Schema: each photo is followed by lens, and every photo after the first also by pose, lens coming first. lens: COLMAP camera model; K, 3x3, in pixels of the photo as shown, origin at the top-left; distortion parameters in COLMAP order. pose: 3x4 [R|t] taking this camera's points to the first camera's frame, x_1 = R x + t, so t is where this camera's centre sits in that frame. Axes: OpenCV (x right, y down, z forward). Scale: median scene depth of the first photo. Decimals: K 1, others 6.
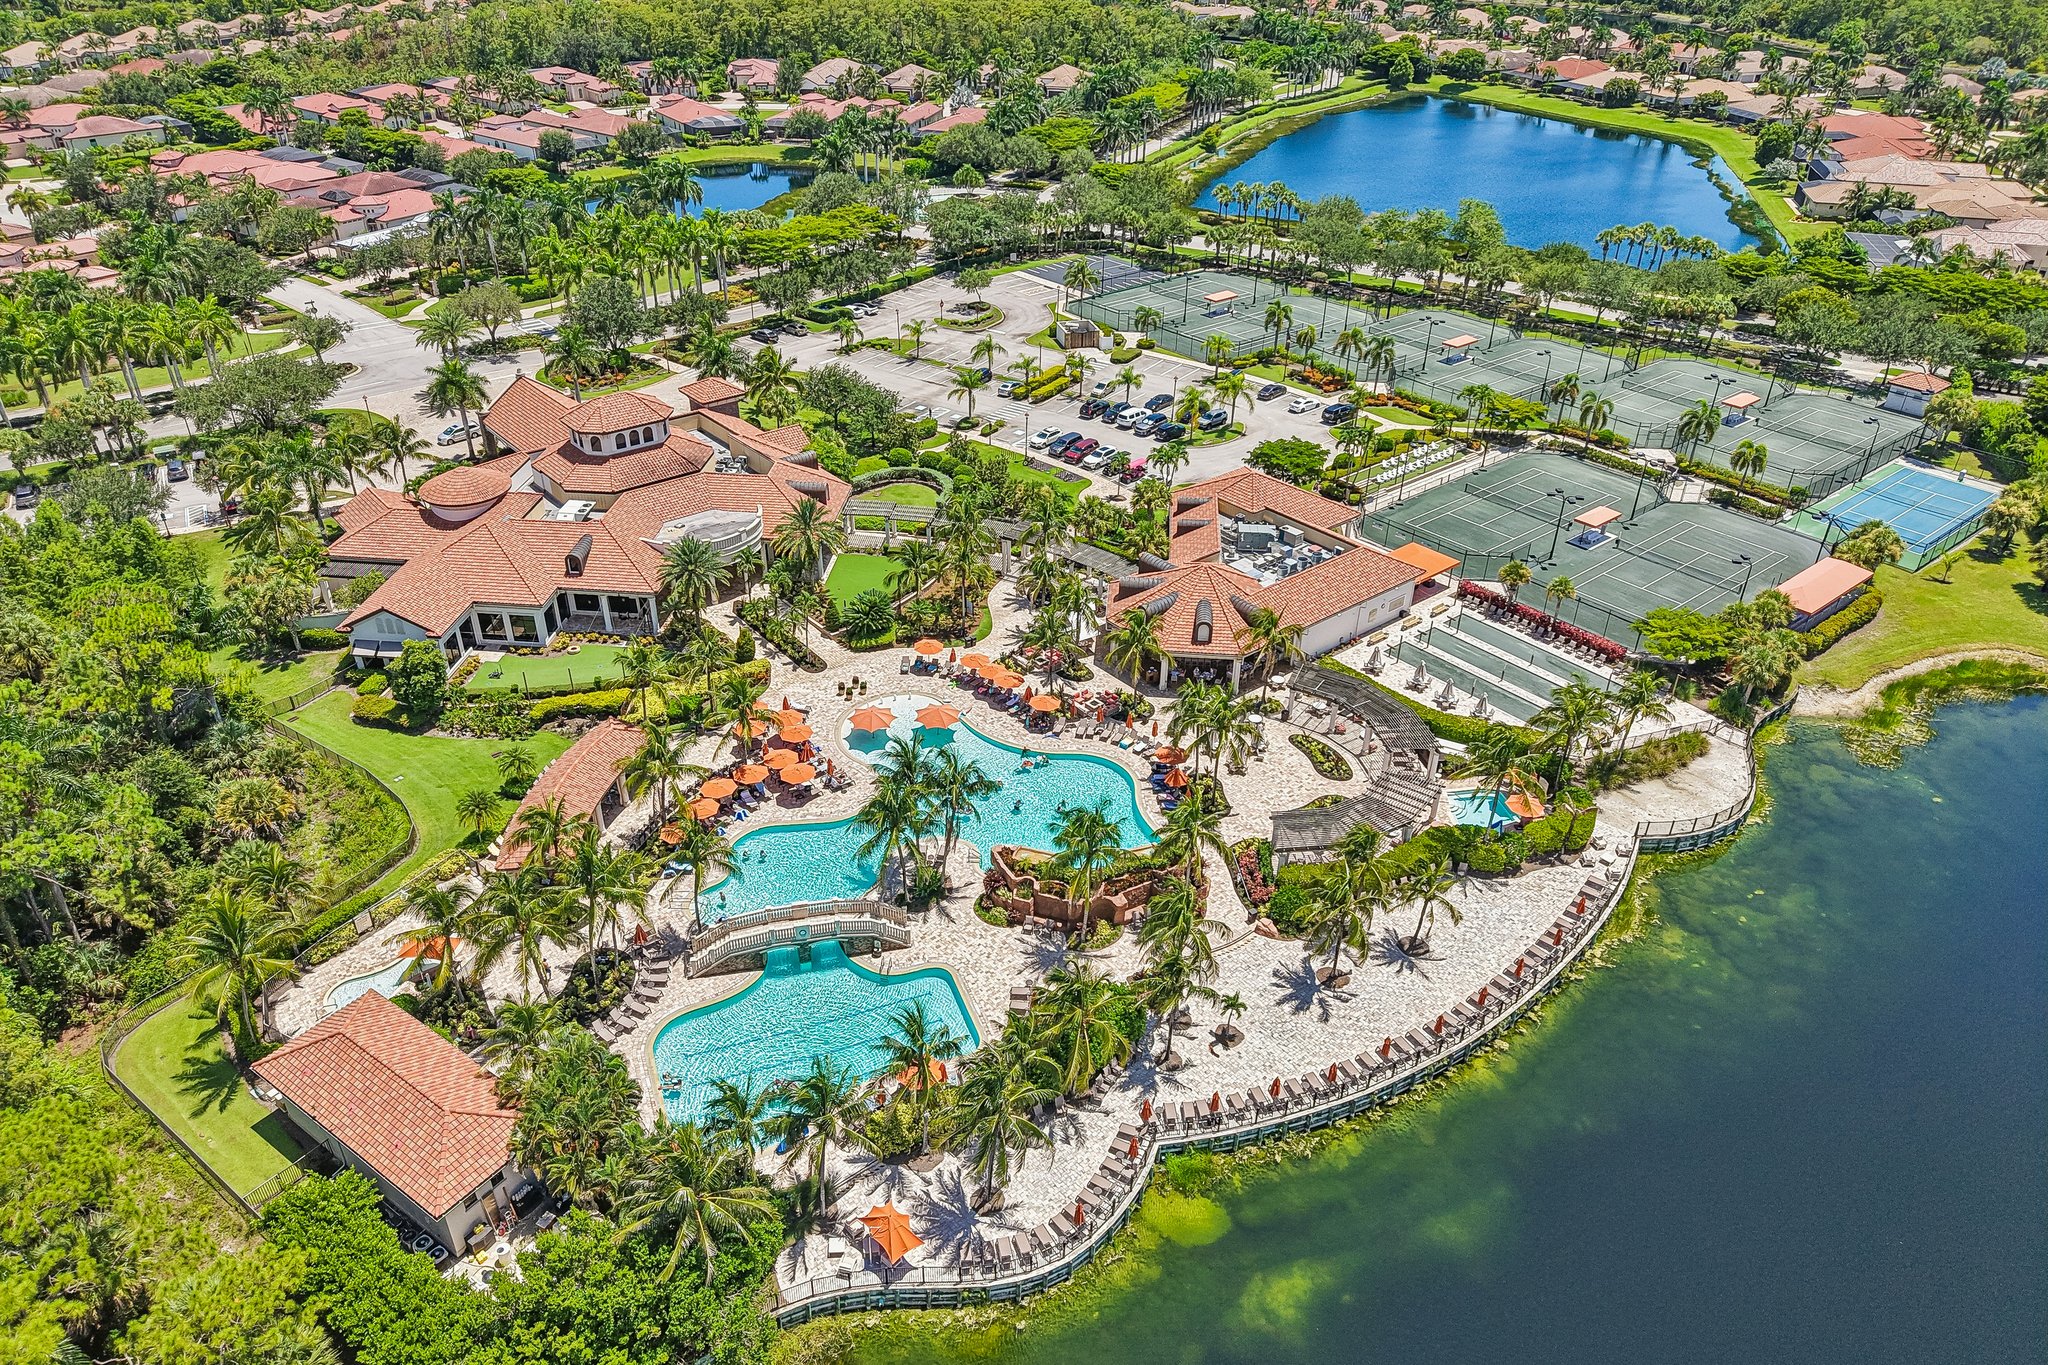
lens RADIAL K [[1375.7, 0, 1024.0], [0, 1375.7, 682.5], [0, 0, 1]] dist [0.023817, -0.020818]
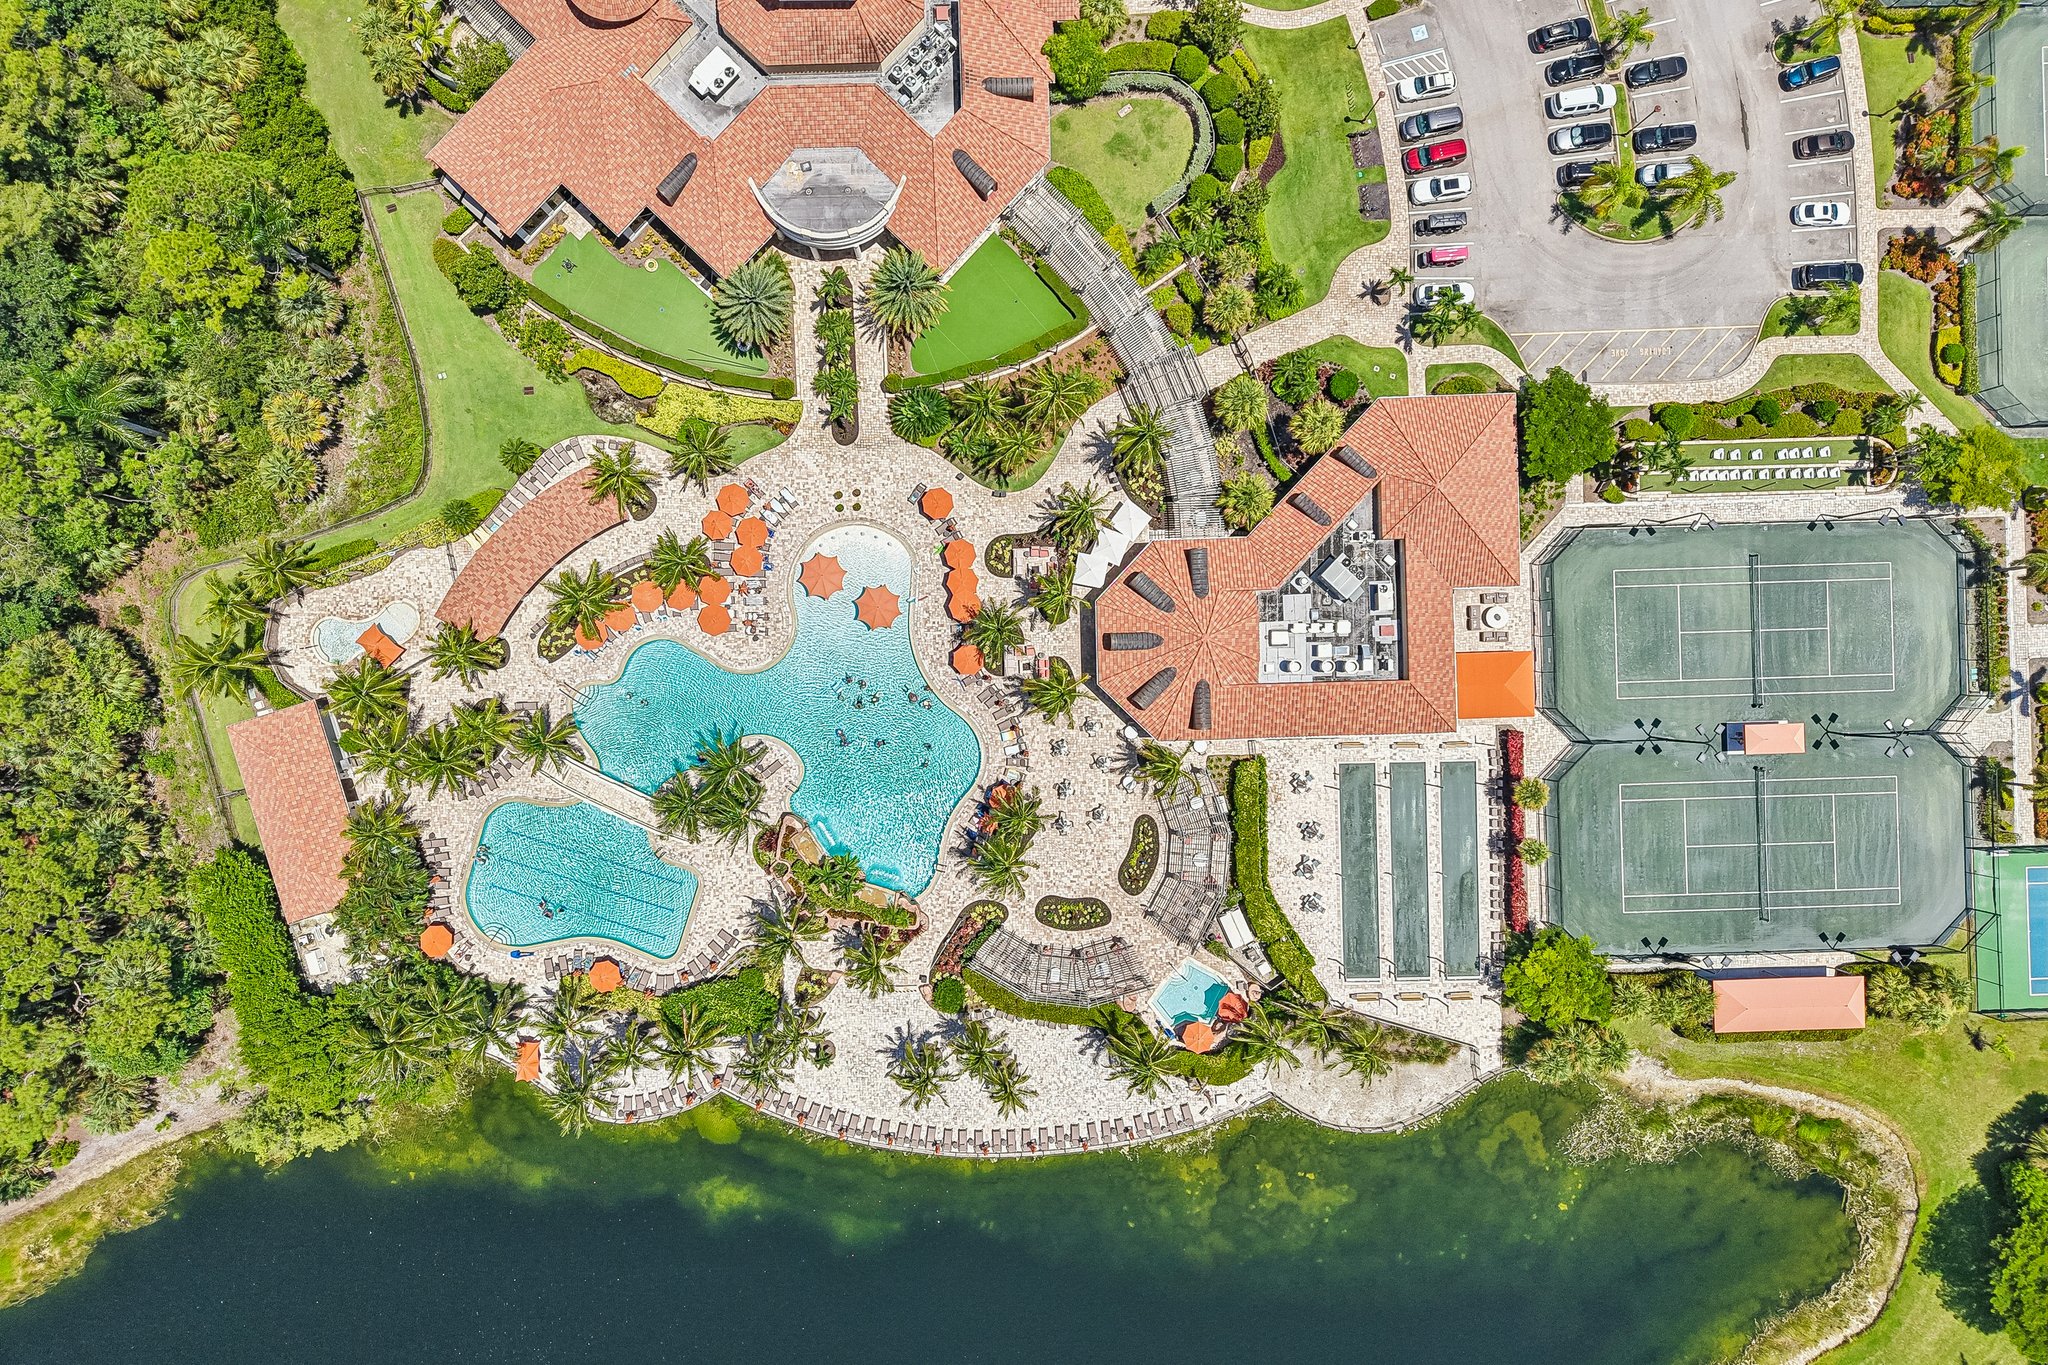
lens RADIAL K [[1375.7, 0, 1024.0], [0, 1375.7, 682.5], [0, 0, 1]] dist [0.023817, -0.020818]
pose [[0.792316, 0.610065, 0.007467, 0.046605], [-0.322460, 0.408340, 0.853978, -0.782485], [0.517933, -0.679028, 0.520256, 0.425983]]
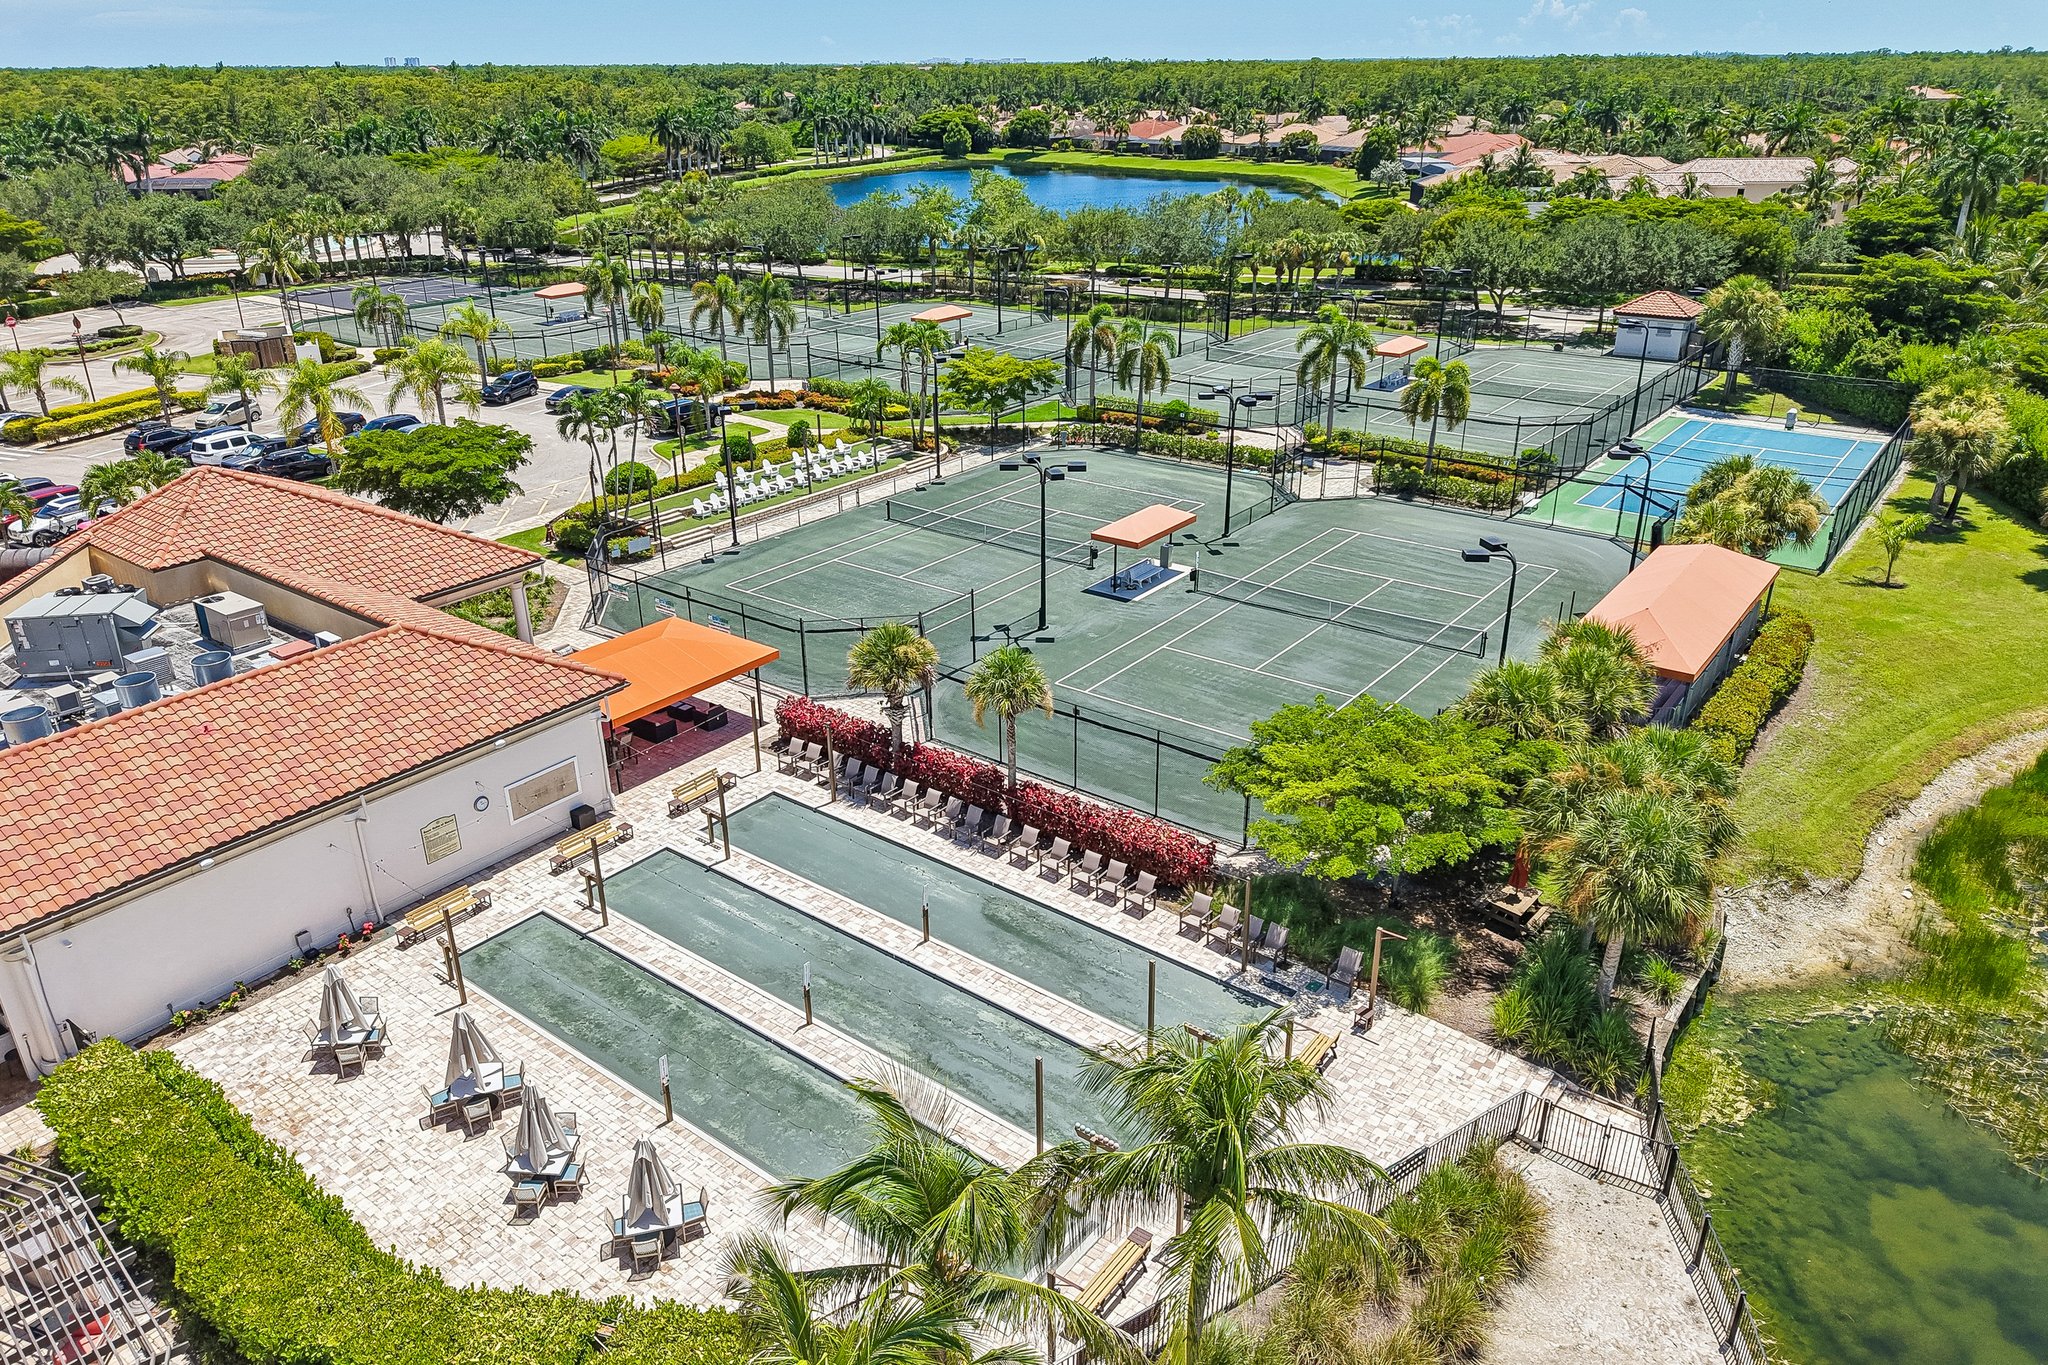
lens RADIAL K [[1375.7, 0, 1024.0], [0, 1375.7, 682.5], [0, 0, 1]] dist [0.023817, -0.020818]
pose [[0.972847, -0.109150, 0.204095, 0.326054], [0.135091, 0.983807, -0.117788, -0.029451], [-0.187934, 0.142161, 0.971839, 0.680436]]
